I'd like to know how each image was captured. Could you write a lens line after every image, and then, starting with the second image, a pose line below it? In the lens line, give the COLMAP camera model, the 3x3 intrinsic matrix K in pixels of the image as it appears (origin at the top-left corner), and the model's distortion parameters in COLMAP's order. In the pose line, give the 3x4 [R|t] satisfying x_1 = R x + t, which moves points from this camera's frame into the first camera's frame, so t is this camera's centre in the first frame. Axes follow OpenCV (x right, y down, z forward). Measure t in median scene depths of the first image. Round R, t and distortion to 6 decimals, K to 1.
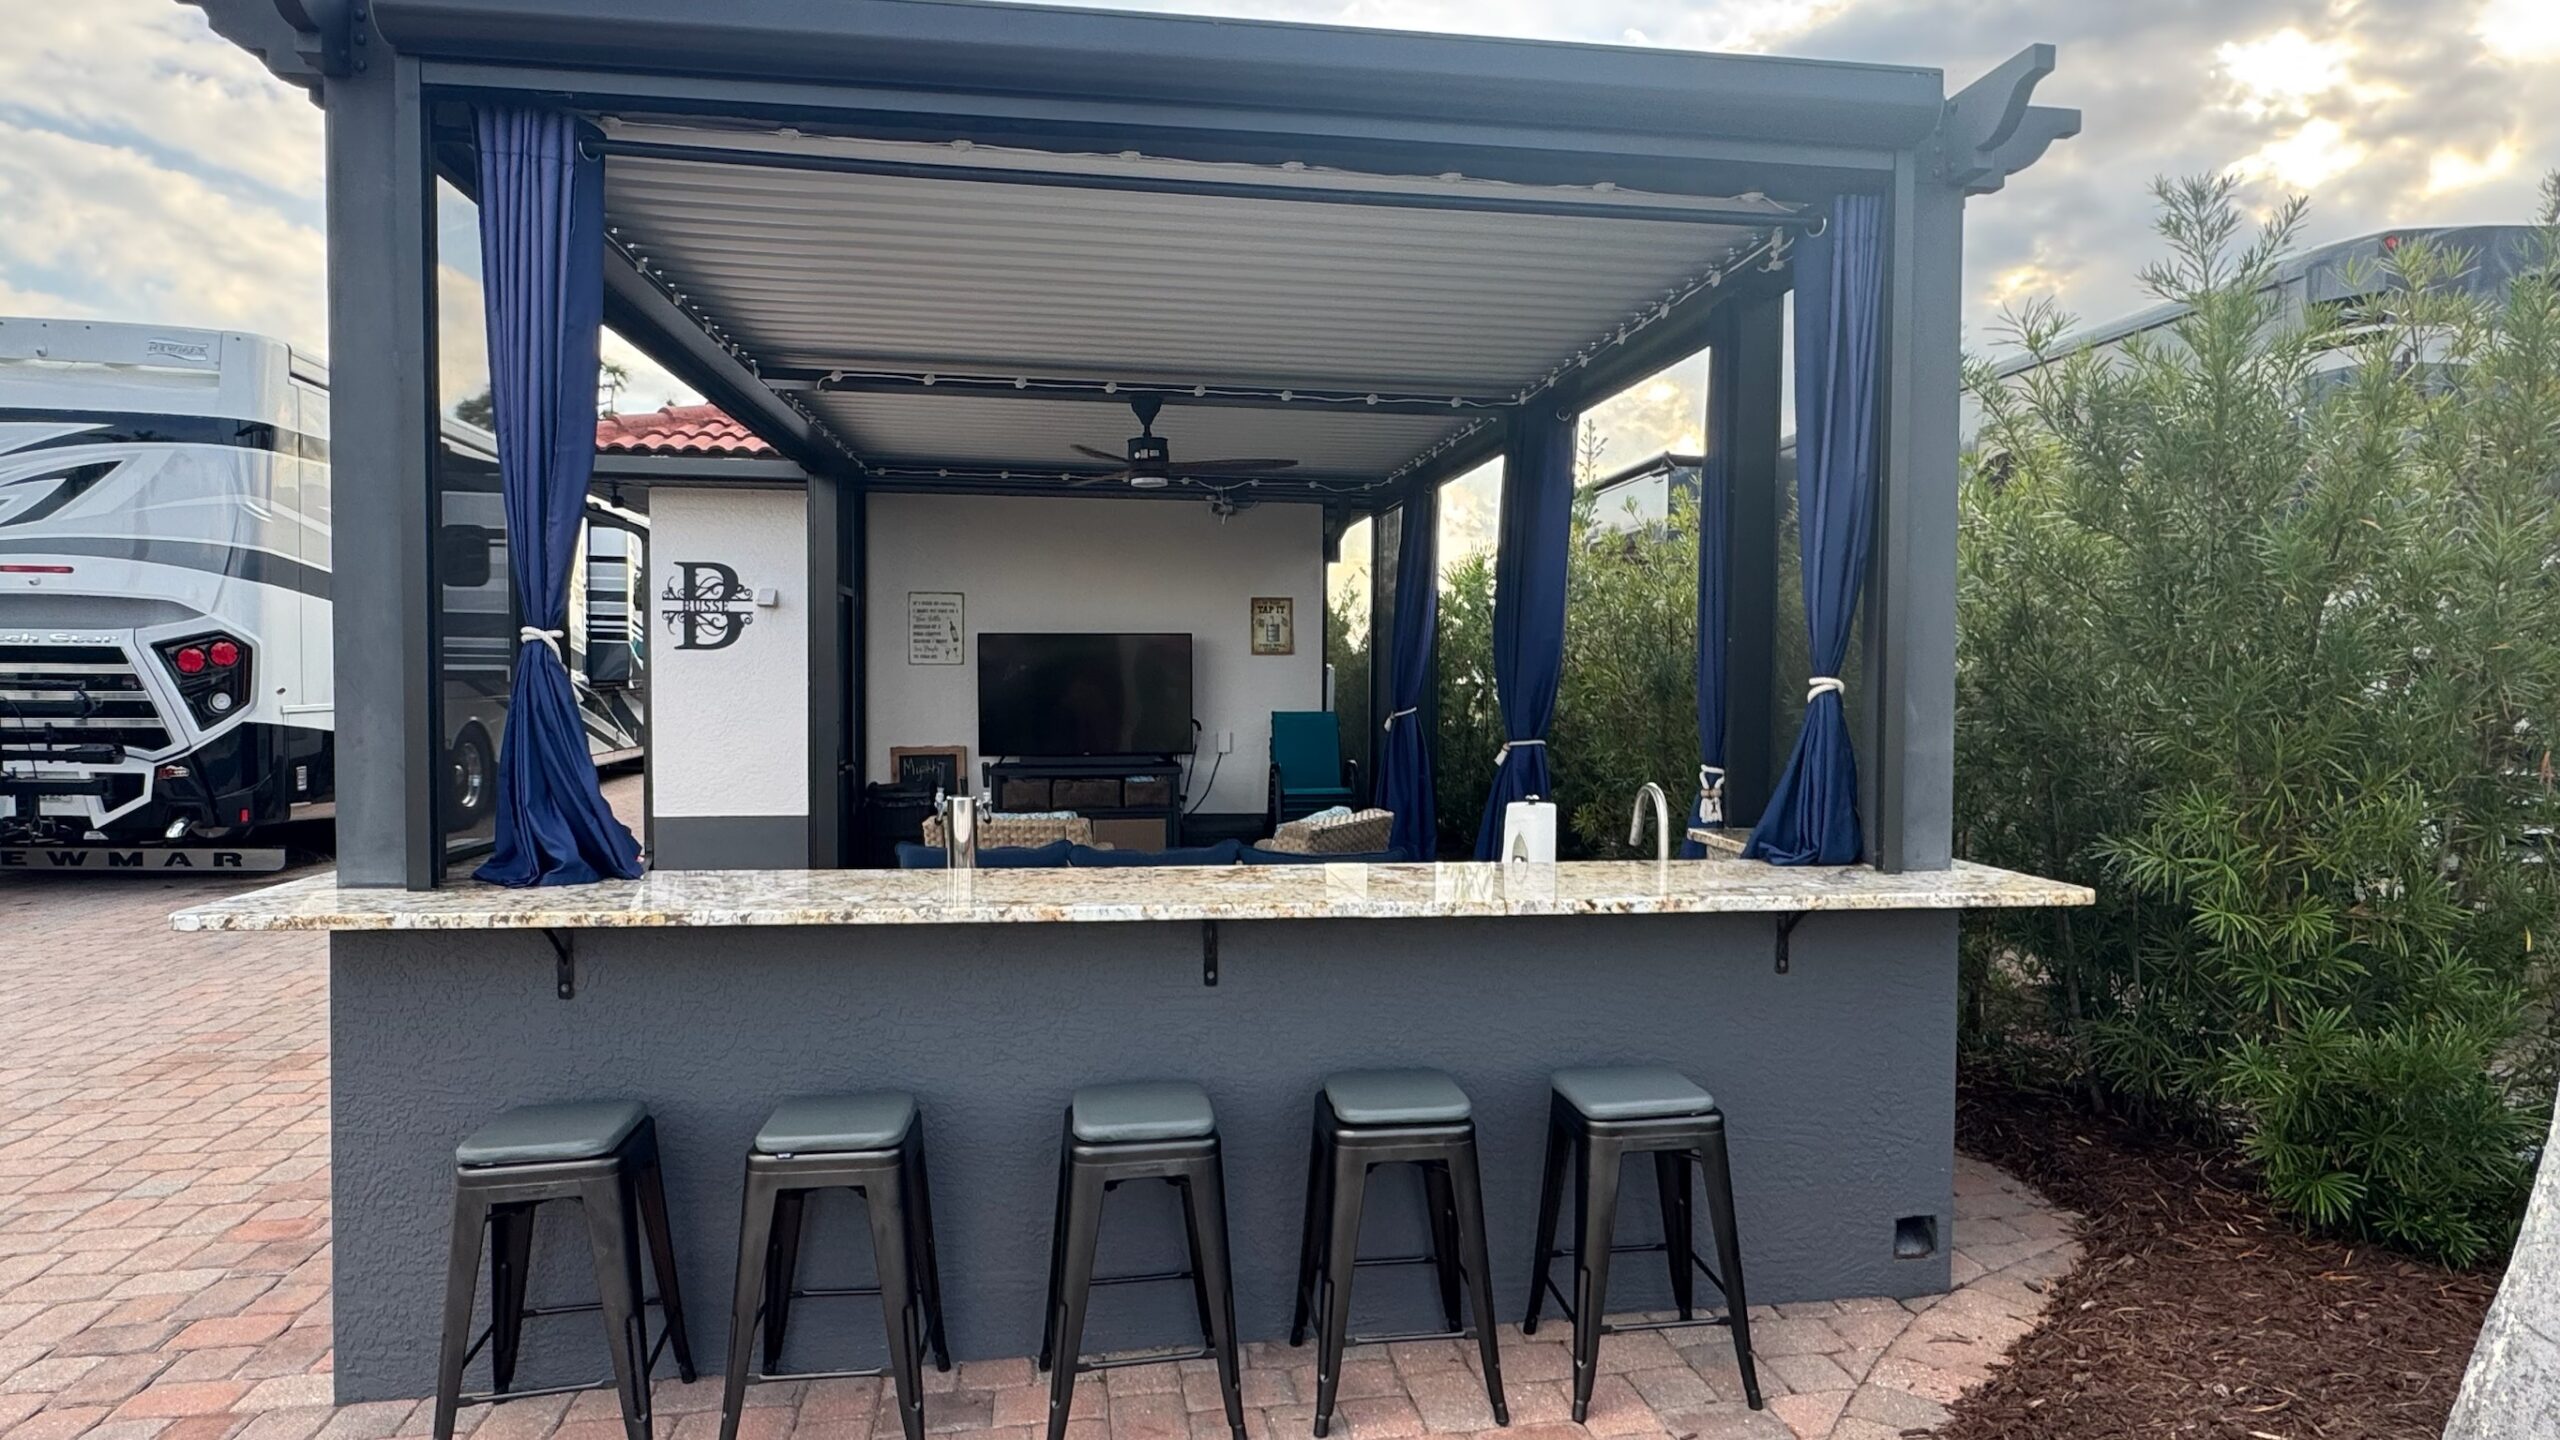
lens RADIAL K [[1384.6, 0, 1280.0], [0, 1384.6, 720.0], [0, 0, 1]] dist [0.006231, -0.002237]
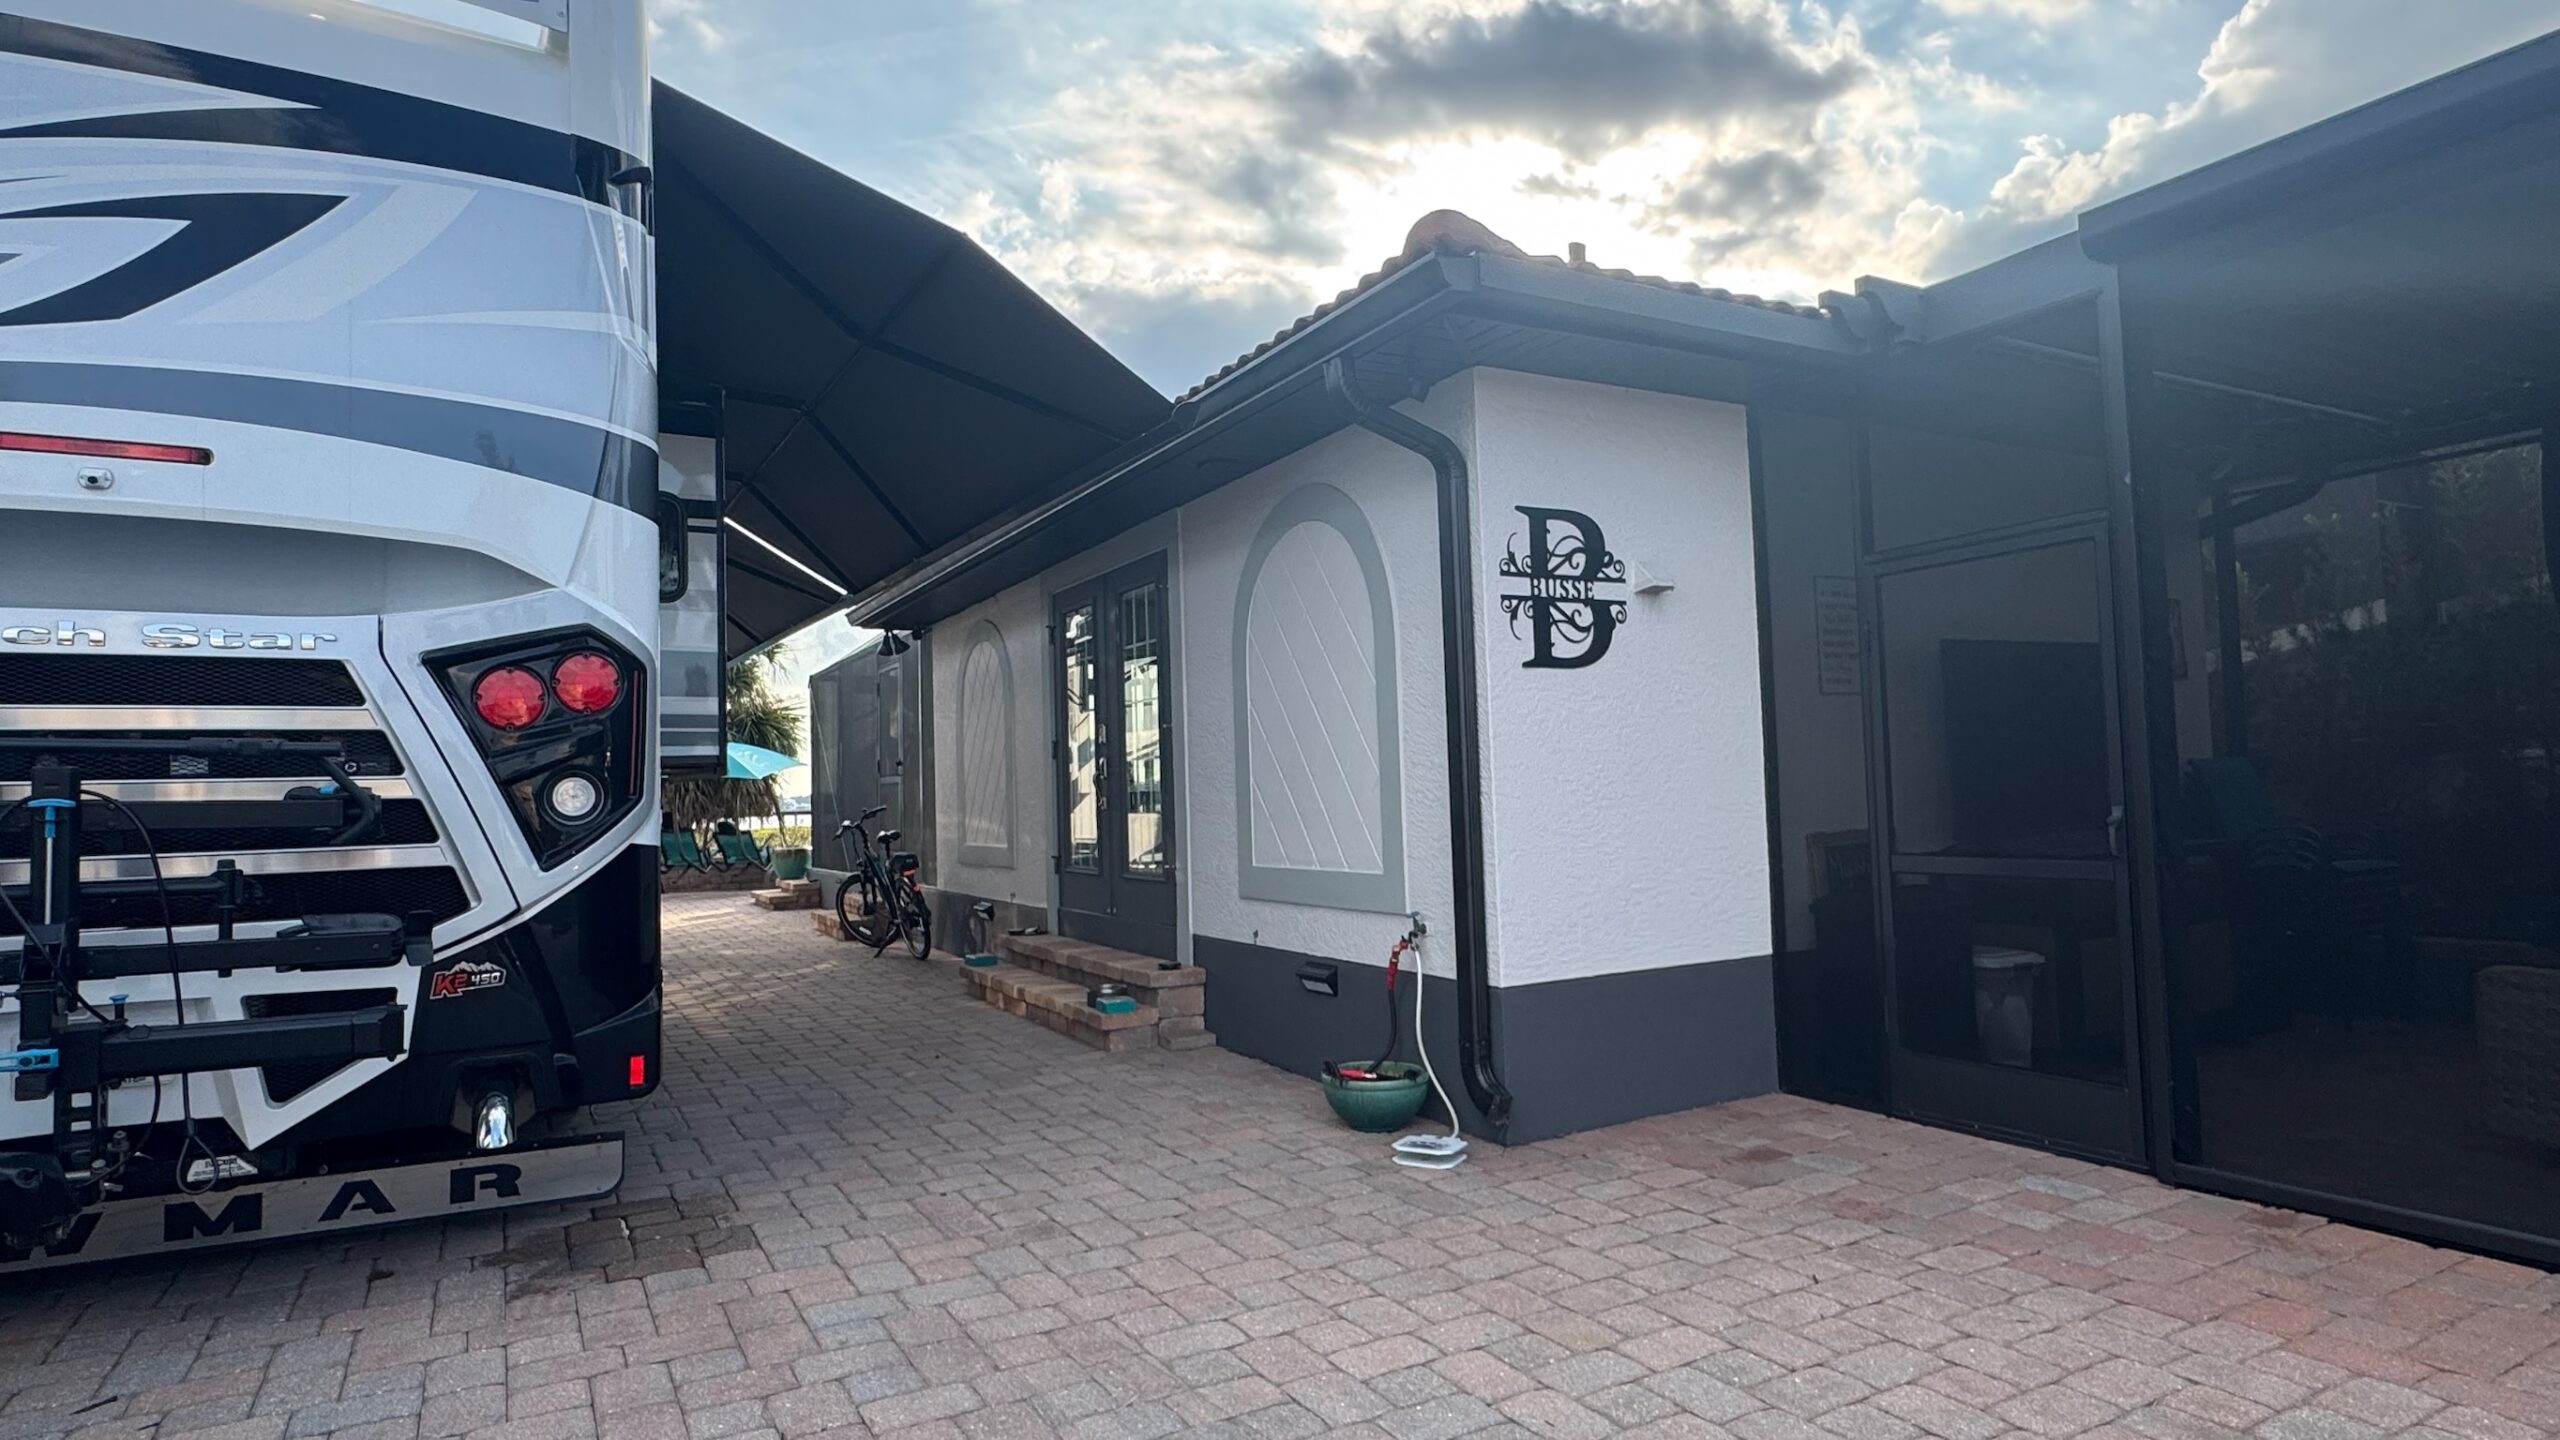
lens RADIAL K [[1389.6, 0, 1280.0], [0, 1389.6, 720.0], [0, 0, 1]] dist [0.001429, 0.000039]
pose [[0.934015, -0.017316, 0.356815, -0.720389], [0.048370, 0.995756, -0.078294, 0.006408], [-0.353945, 0.090387, 0.930888, 0.542100]]
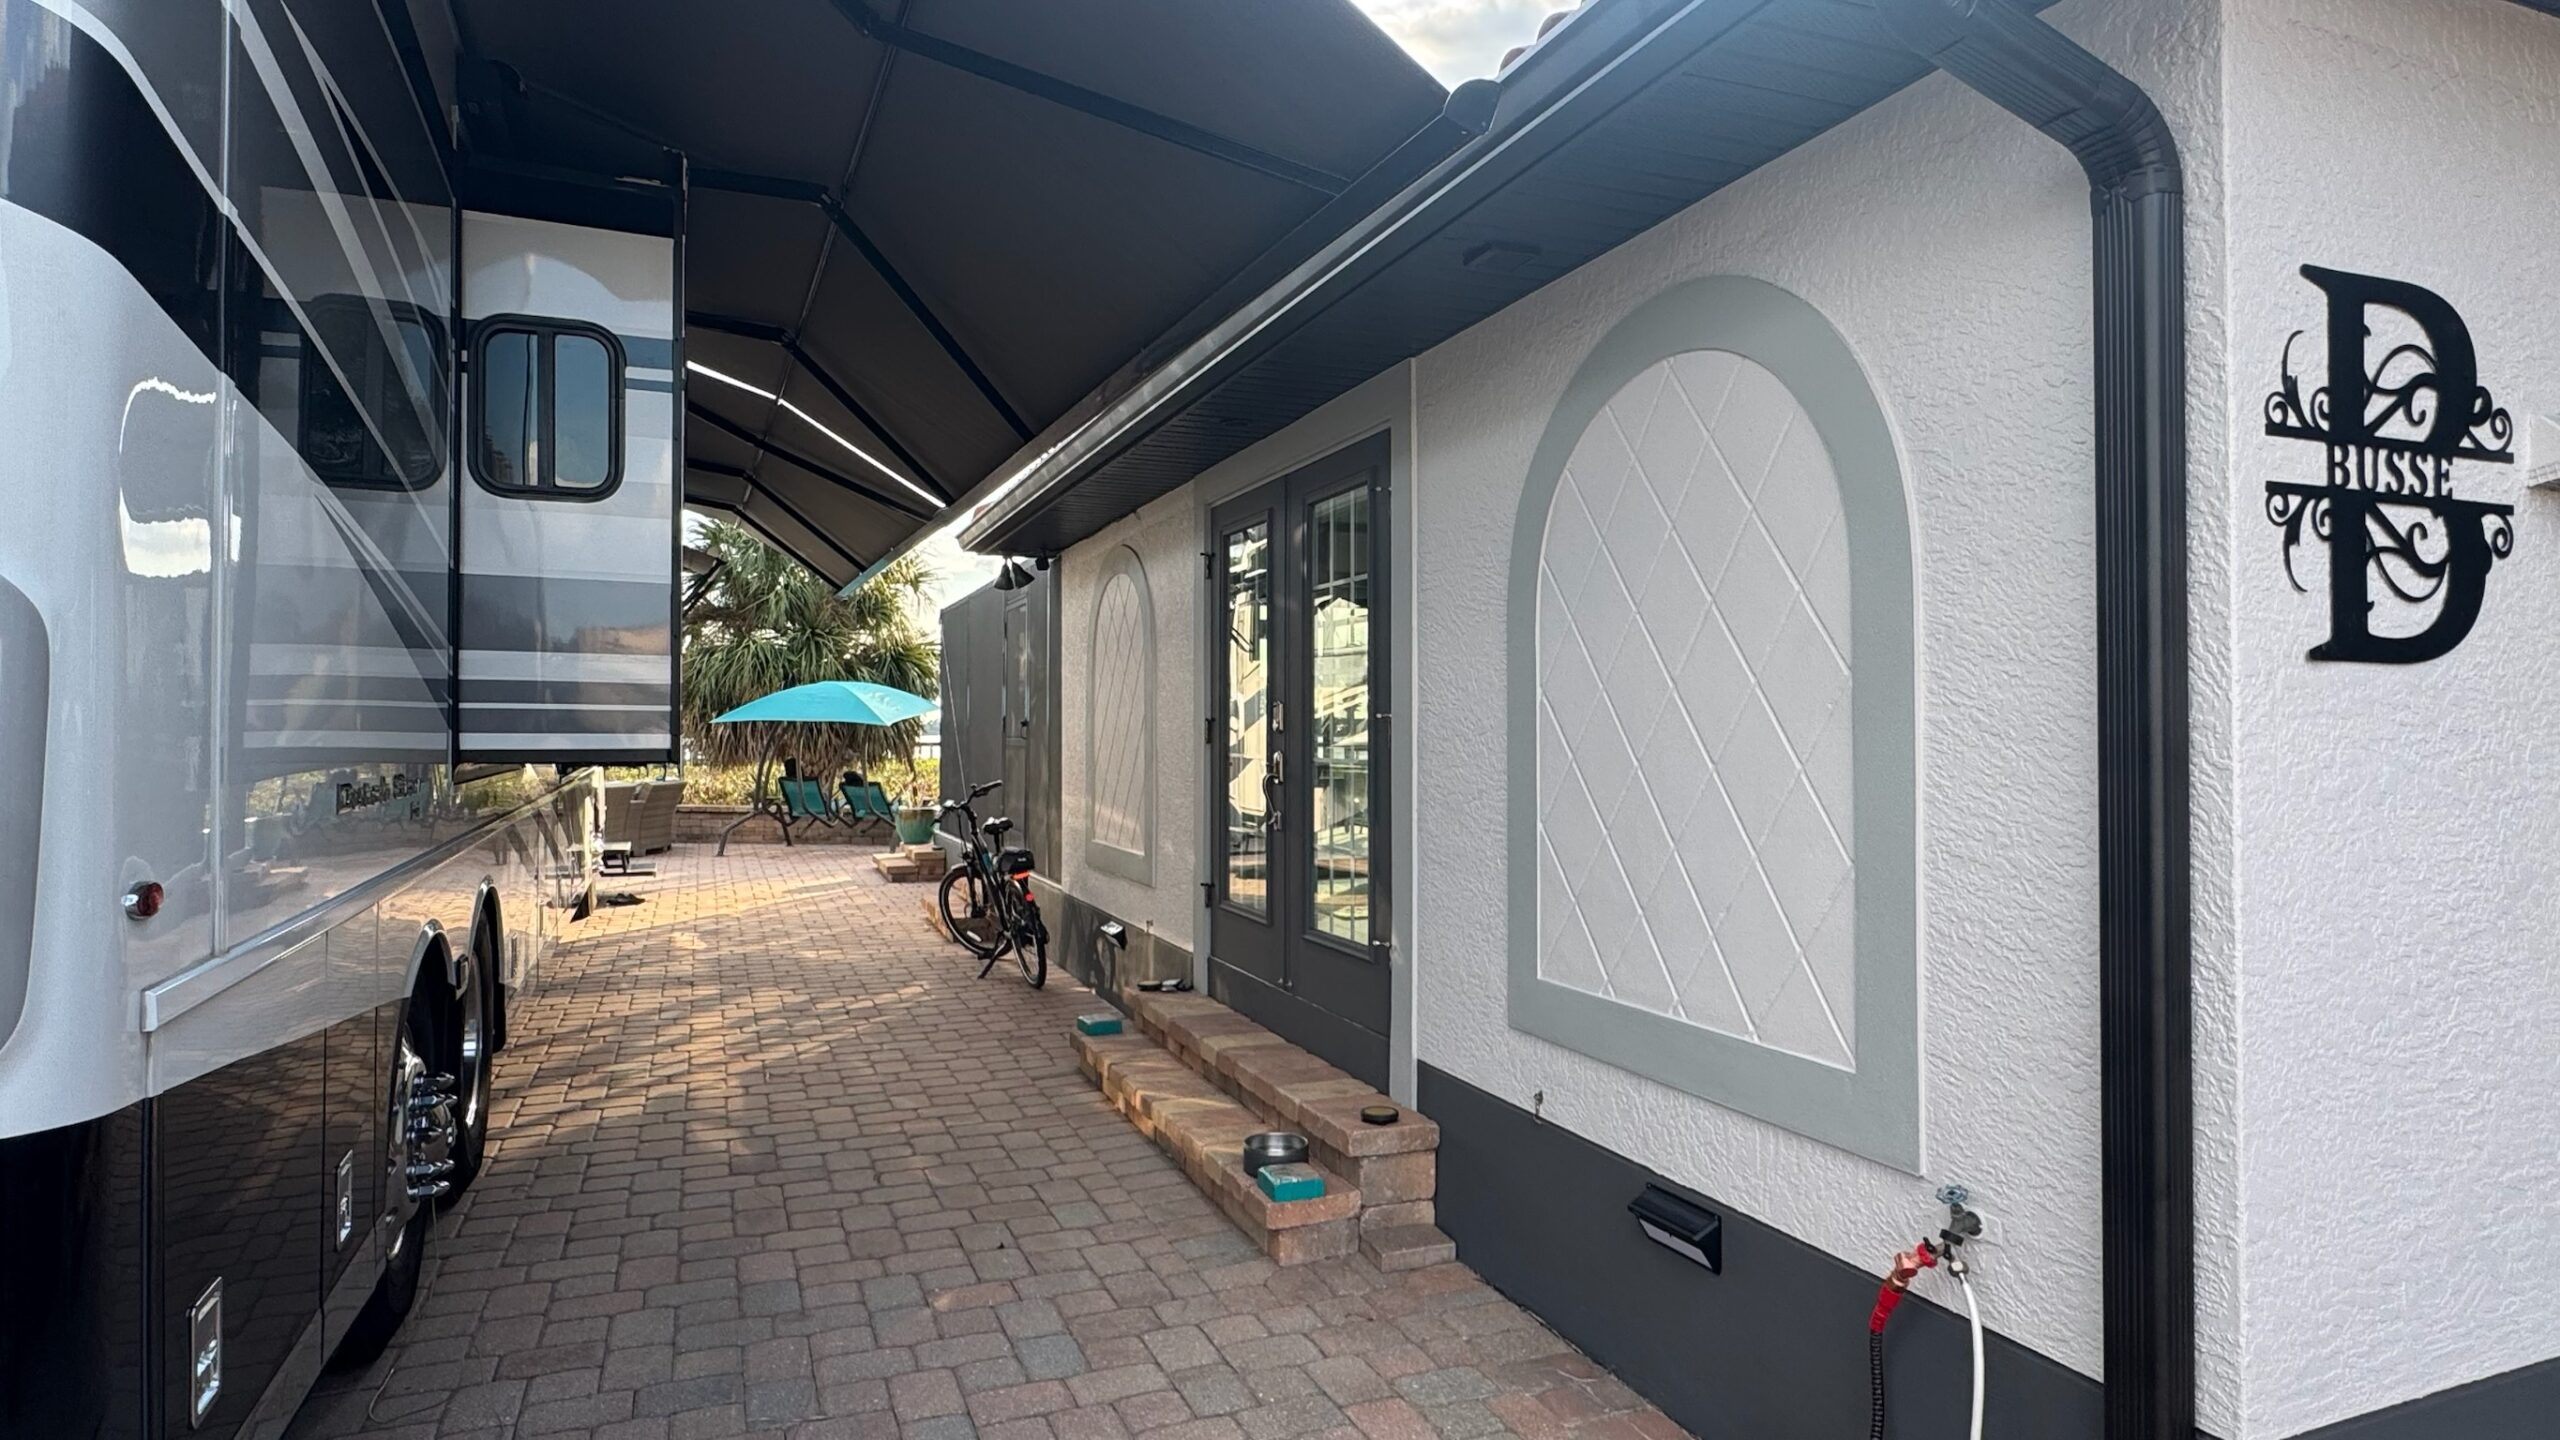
lens RADIAL K [[1384.6, 0, 1280.0], [0, 1384.6, 720.0], [0, 0, 1]] dist [0.006231, -0.002237]
pose [[0.970705, -0.003692, 0.240246, -0.651598], [0.012693, 0.999274, -0.035930, -0.036270], [-0.239939, 0.037927, 0.970047, 0.833606]]
